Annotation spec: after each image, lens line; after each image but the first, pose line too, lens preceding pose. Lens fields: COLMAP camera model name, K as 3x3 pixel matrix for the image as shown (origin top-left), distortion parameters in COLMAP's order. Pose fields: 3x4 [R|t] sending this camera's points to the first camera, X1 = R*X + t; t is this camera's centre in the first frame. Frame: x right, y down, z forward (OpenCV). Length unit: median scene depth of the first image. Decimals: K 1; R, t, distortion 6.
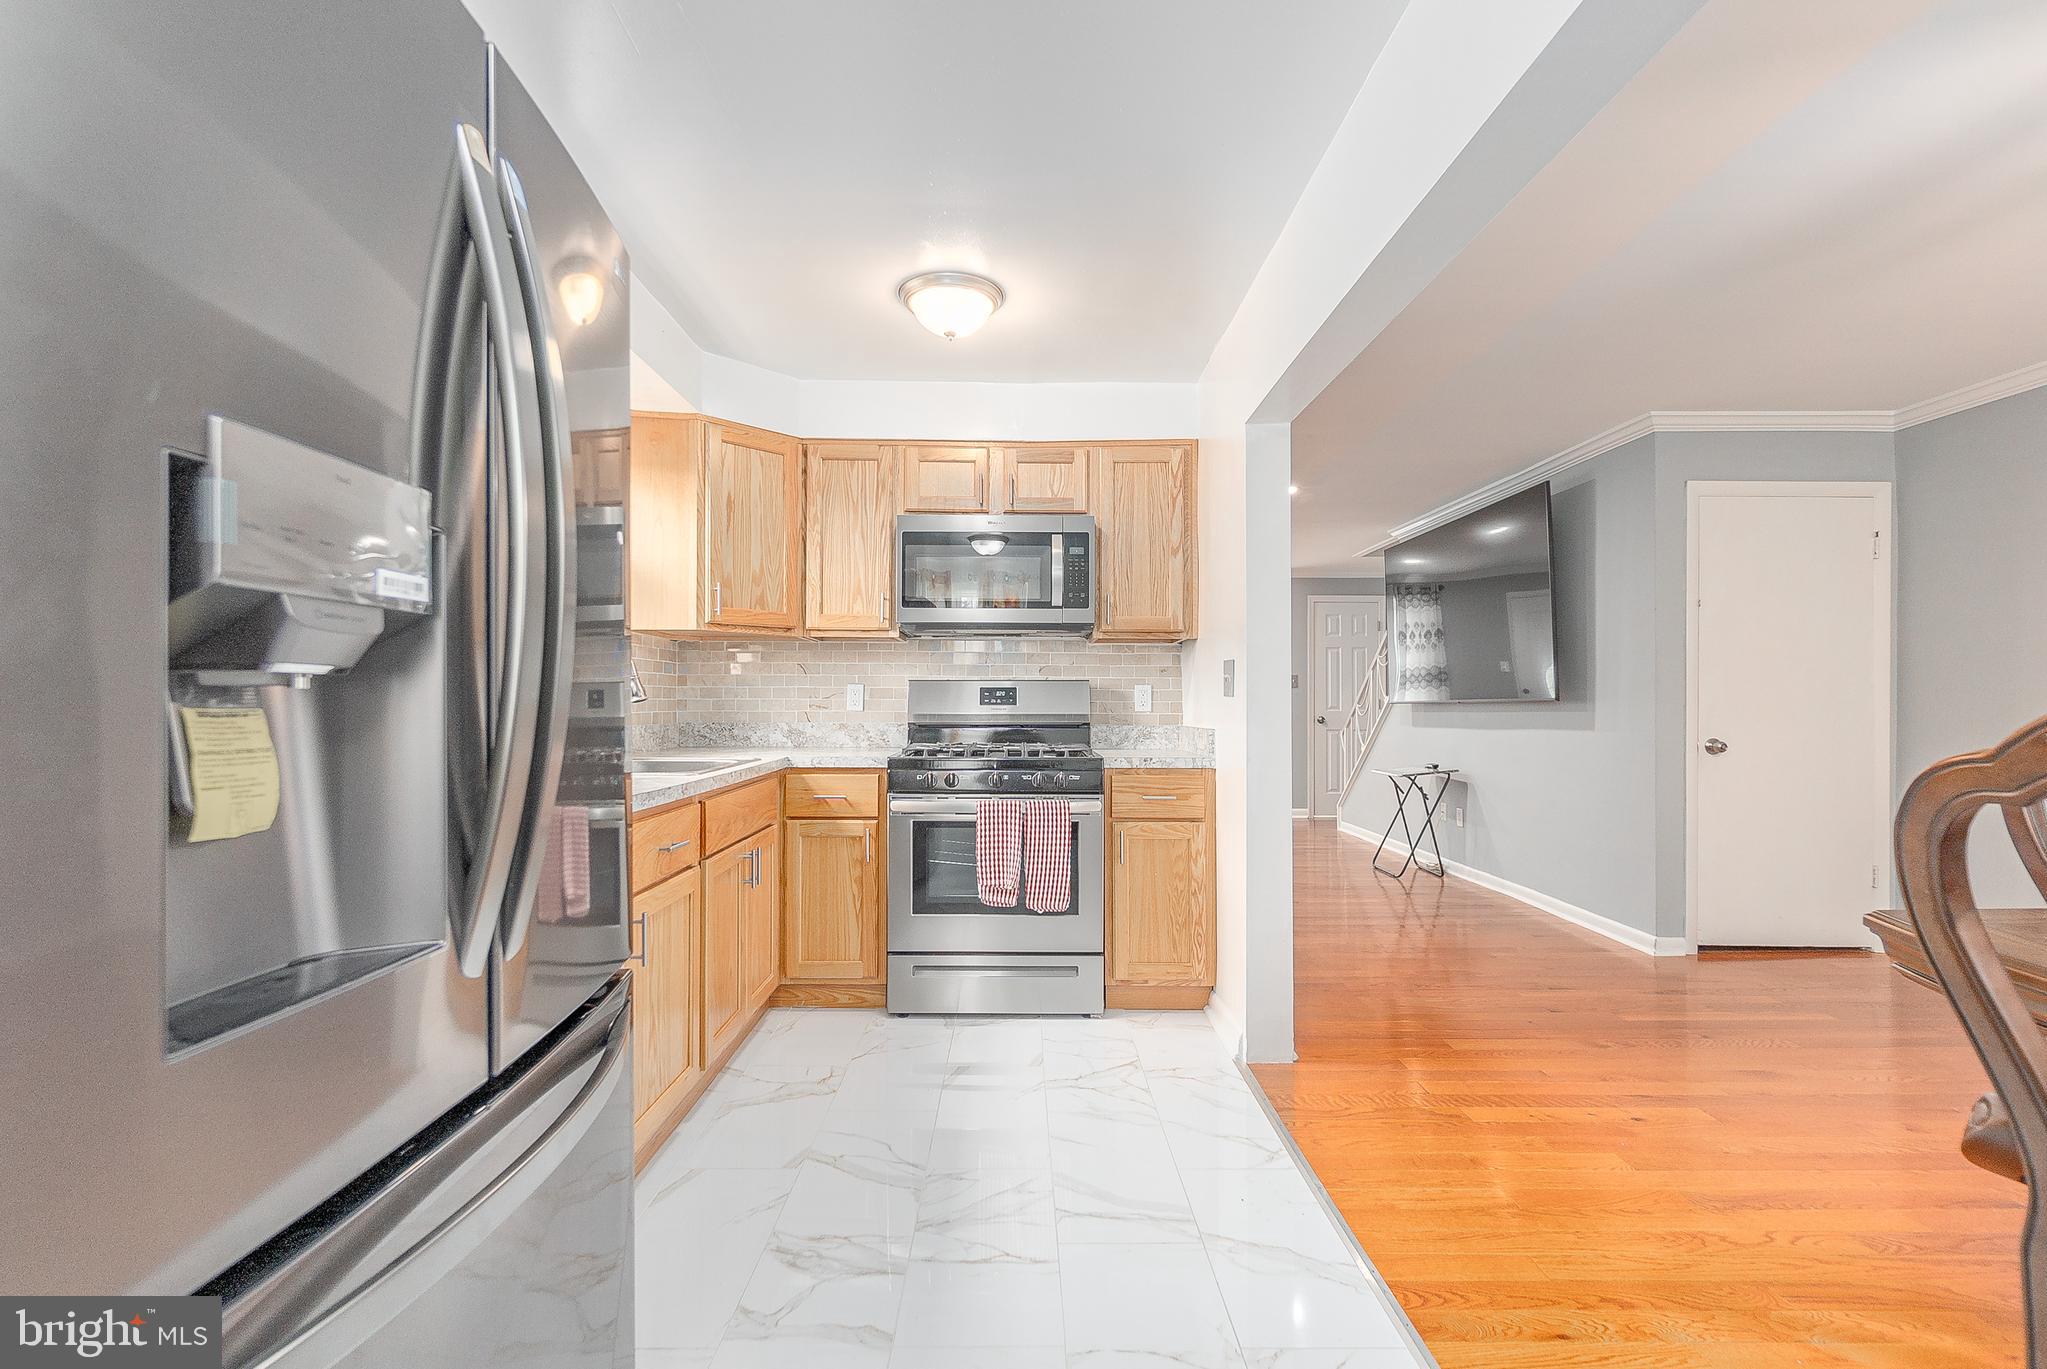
lens RADIAL K [[893.0, 0, 1015.0], [0, 893.0, 697.0], [0, 0, 1]] dist [-0.000079, 0.000004]
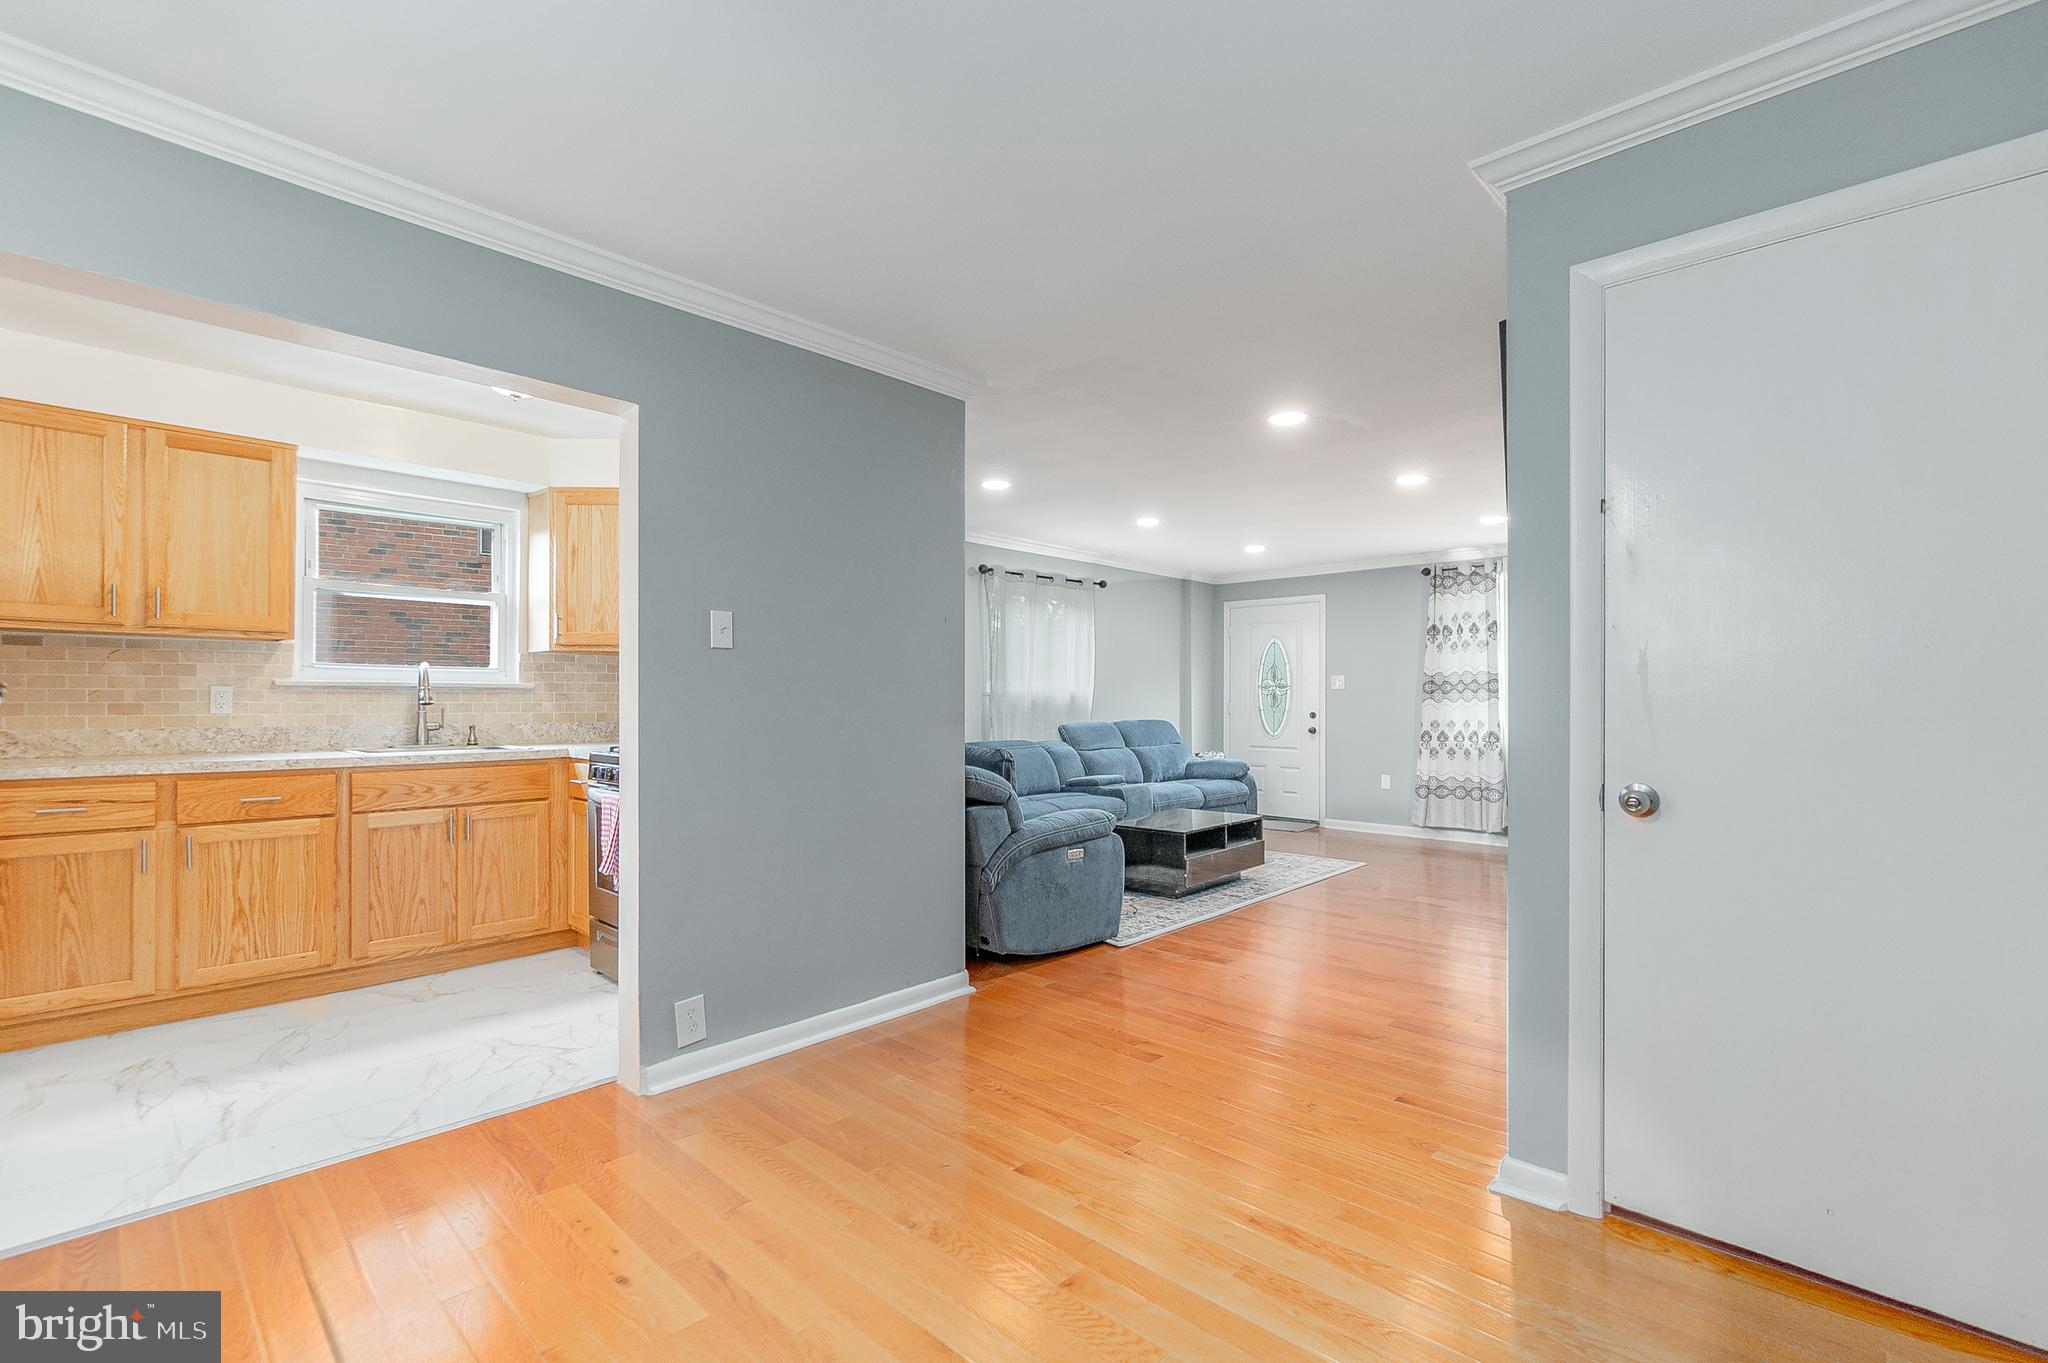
lens RADIAL K [[896.0, 0, 1024.1], [0, 896.0, 701.6], [0, 0, 1]] dist [-0.002645, -0.000534]
pose [[0.726835, -0.000788, -0.686812, 1.066271], [0.002399, 0.999996, 0.001391, 0.000549], [0.686808, -0.002658, 0.726834, 0.516291]]
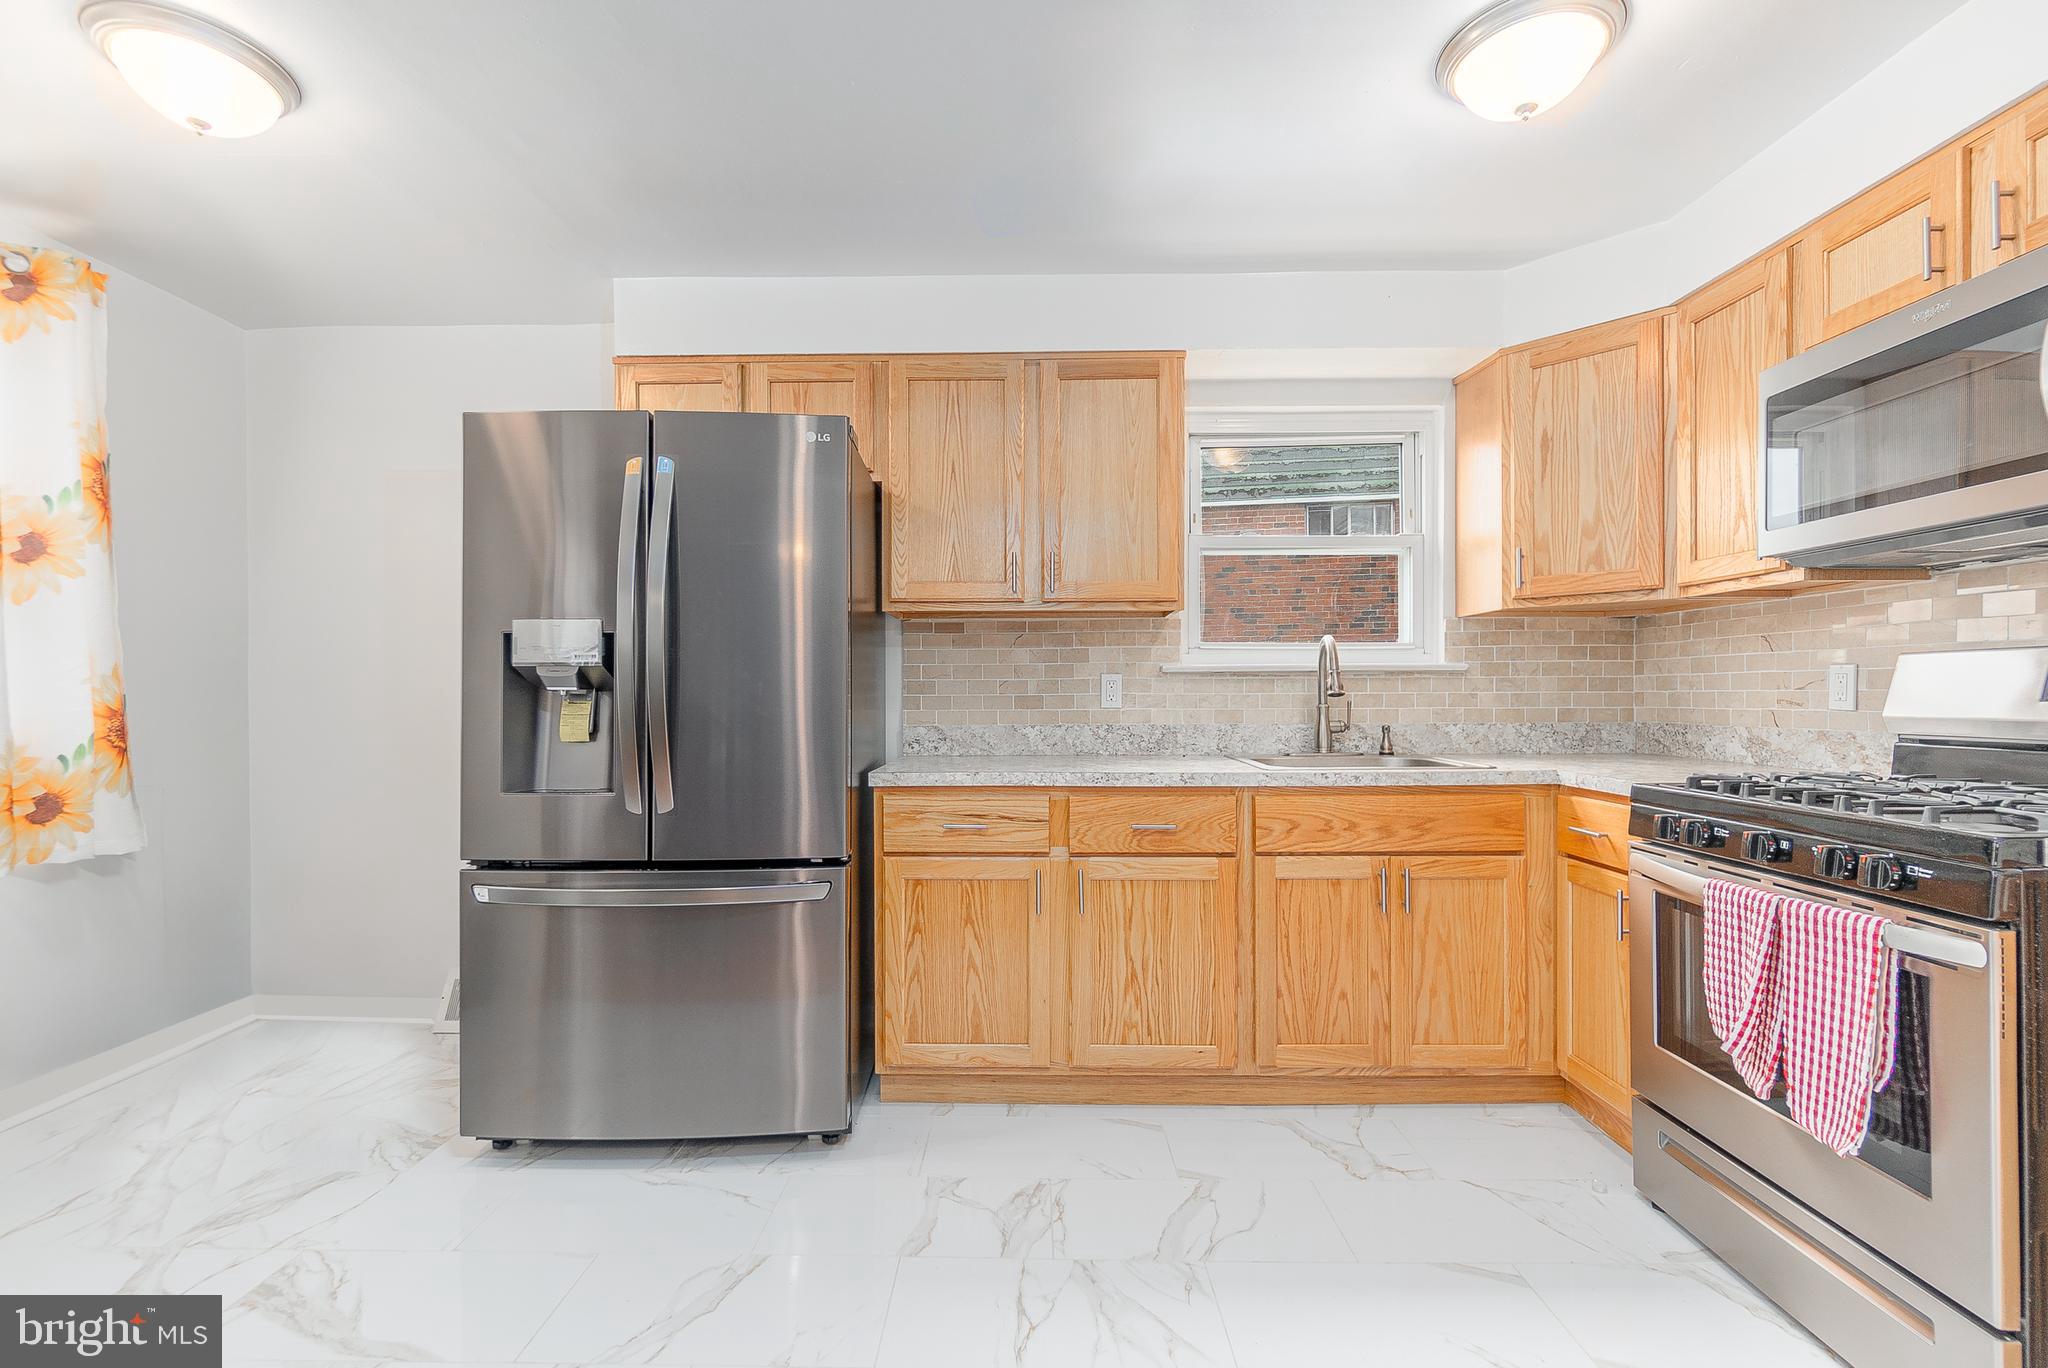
lens RADIAL K [[899.6, 0, 1025.9], [0, 899.6, 696.8], [0, 0, 1]] dist [0.001034, 0.000620]
pose [[-0.012439, 0.000008, -0.999923, 0.488150], [0.009048, 0.999959, -0.000104, 0.002667], [0.999882, -0.009049, -0.012438, 0.563024]]
